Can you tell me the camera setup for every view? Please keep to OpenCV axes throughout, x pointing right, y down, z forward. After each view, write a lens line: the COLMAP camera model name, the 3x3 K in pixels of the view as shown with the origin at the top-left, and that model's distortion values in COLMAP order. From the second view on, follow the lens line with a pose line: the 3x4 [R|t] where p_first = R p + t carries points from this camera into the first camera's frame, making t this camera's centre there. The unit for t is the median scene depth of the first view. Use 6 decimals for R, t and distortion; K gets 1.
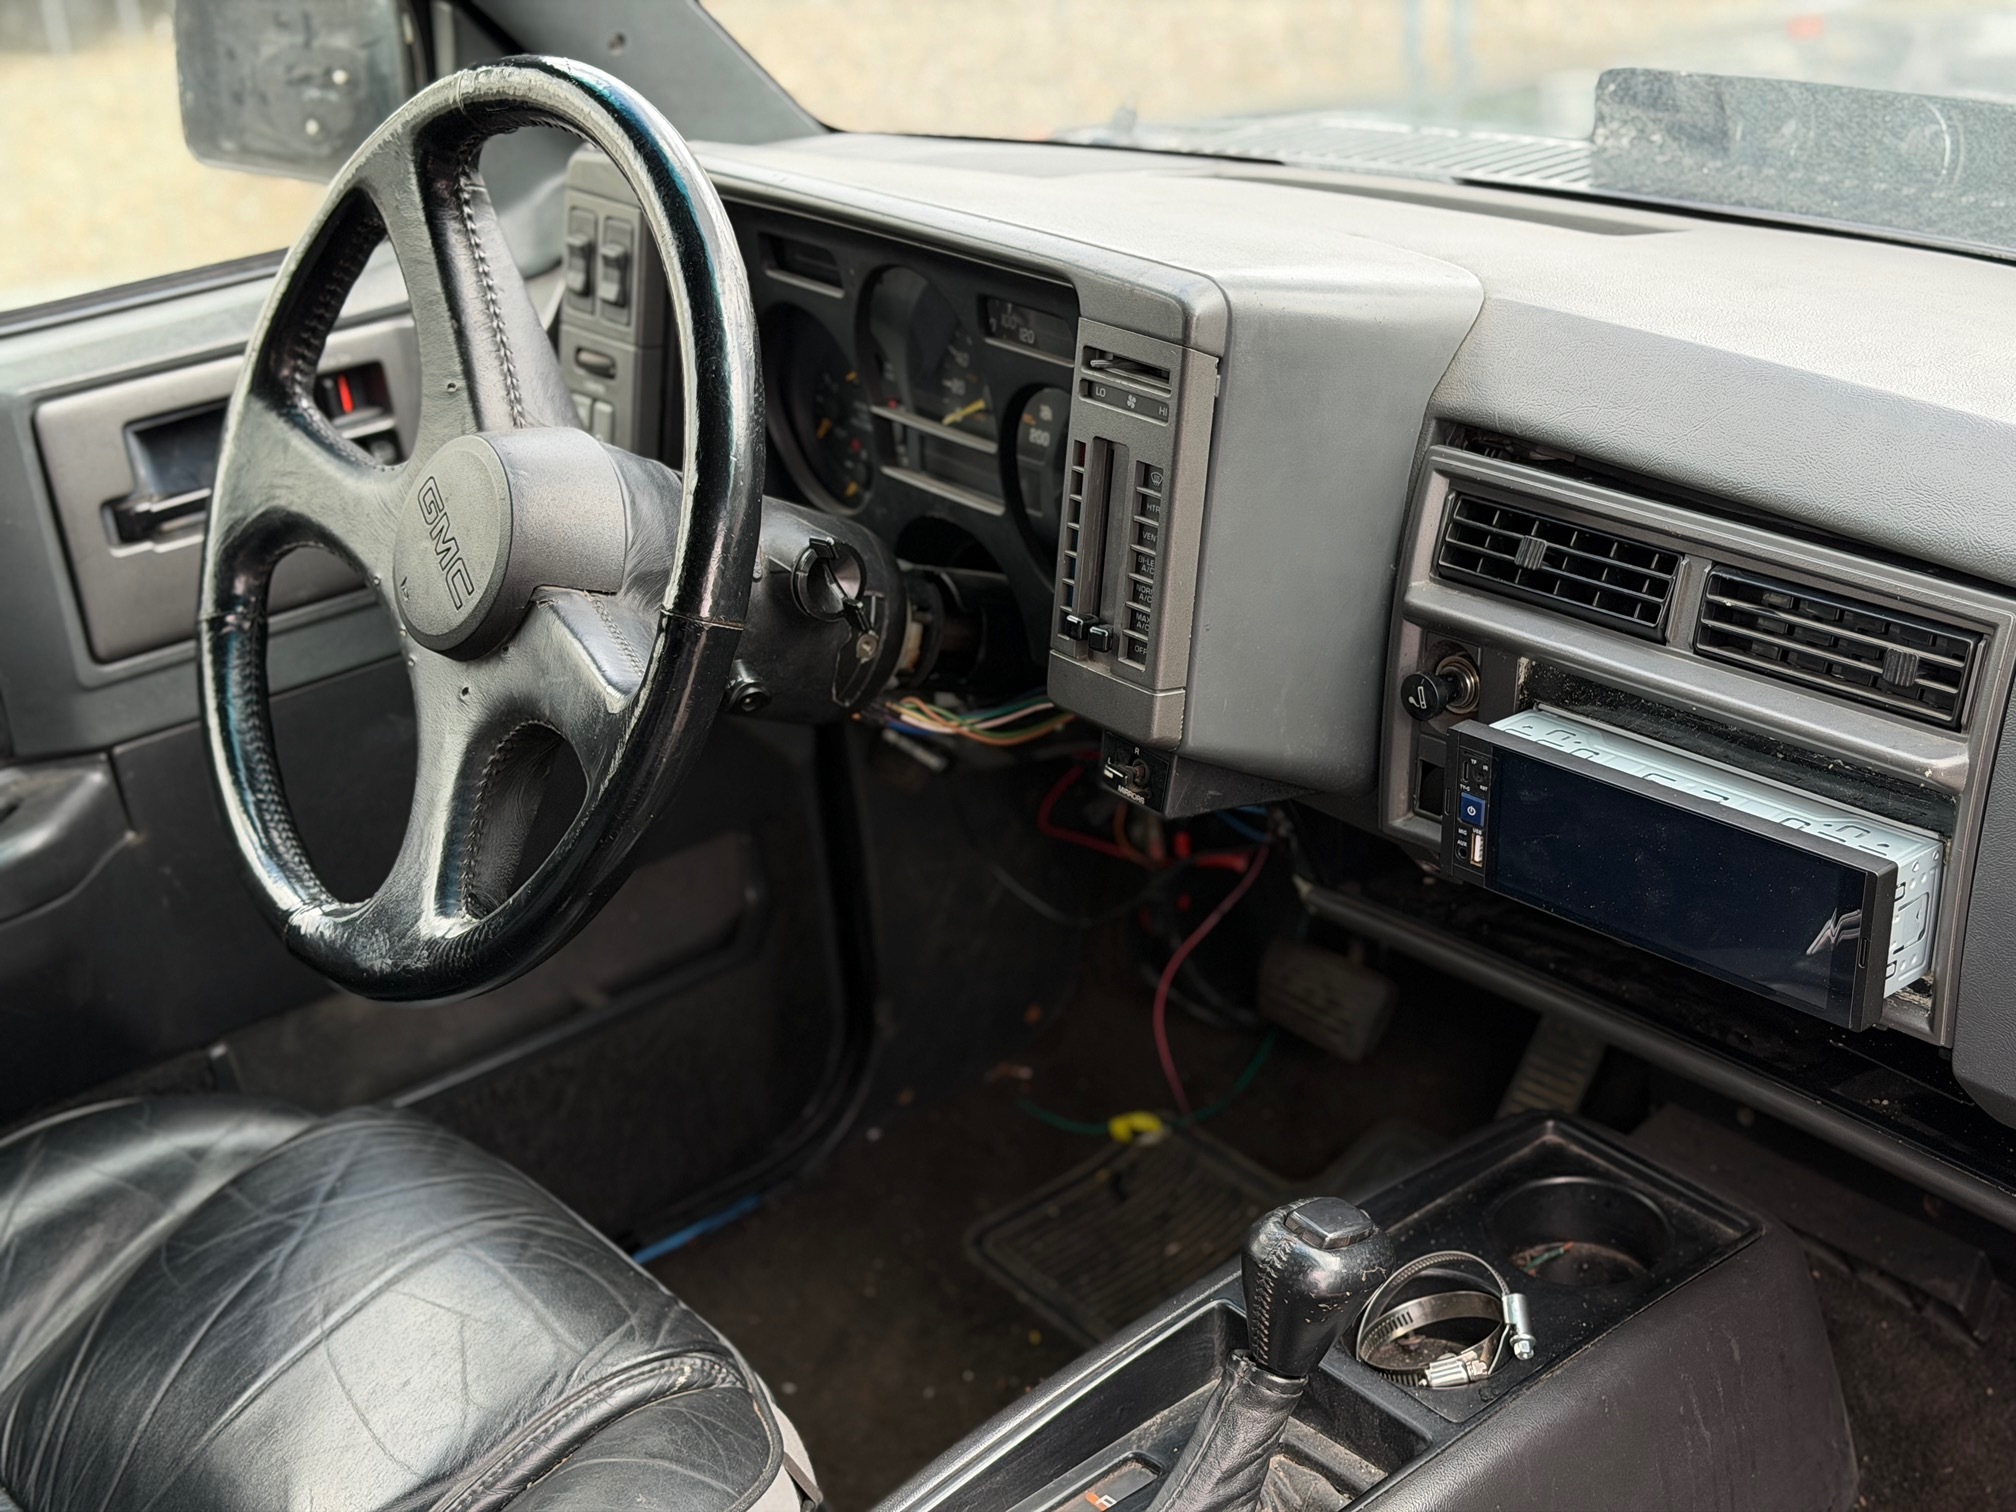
lens RADIAL K [[2776.8, 0, 1008.0], [0, 2776.8, 756.0], [0, 0, 1]] dist [0.178029, -0.354779]
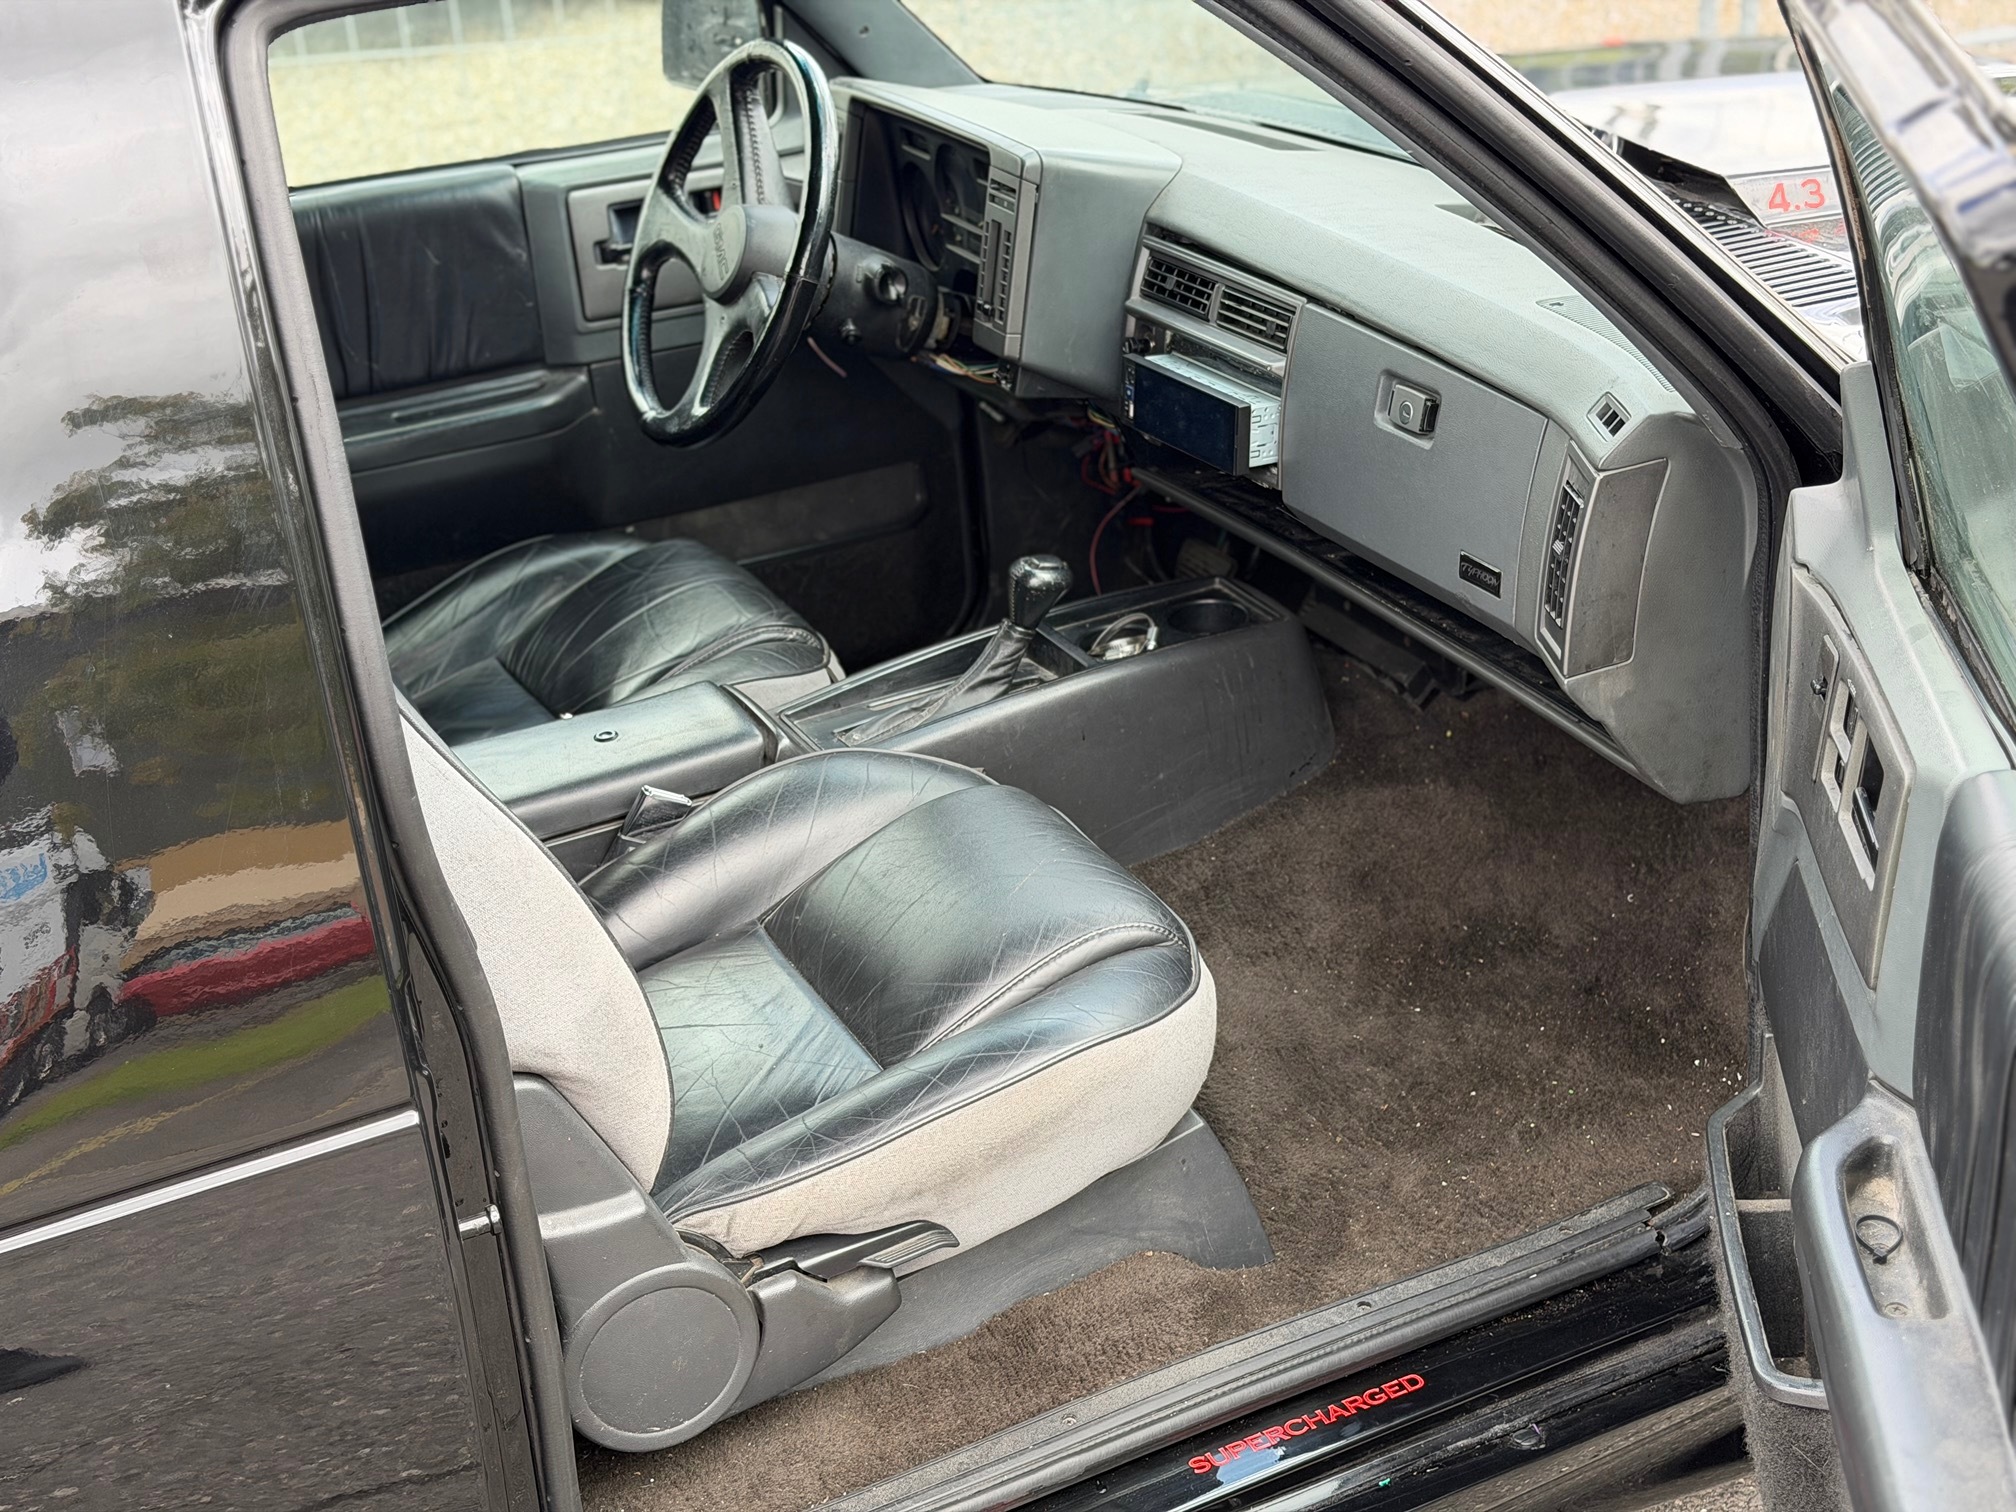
lens RADIAL K [[2776.8, 0, 1008.0], [0, 2776.8, 756.0], [0, 0, 1]] dist [0.178029, -0.354779]
pose [[0.975257, 0.100705, -0.196805, 0.514822], [-0.098144, 0.994912, 0.022748, 0.256969], [0.198095, -0.002870, 0.980179, -1.182896]]
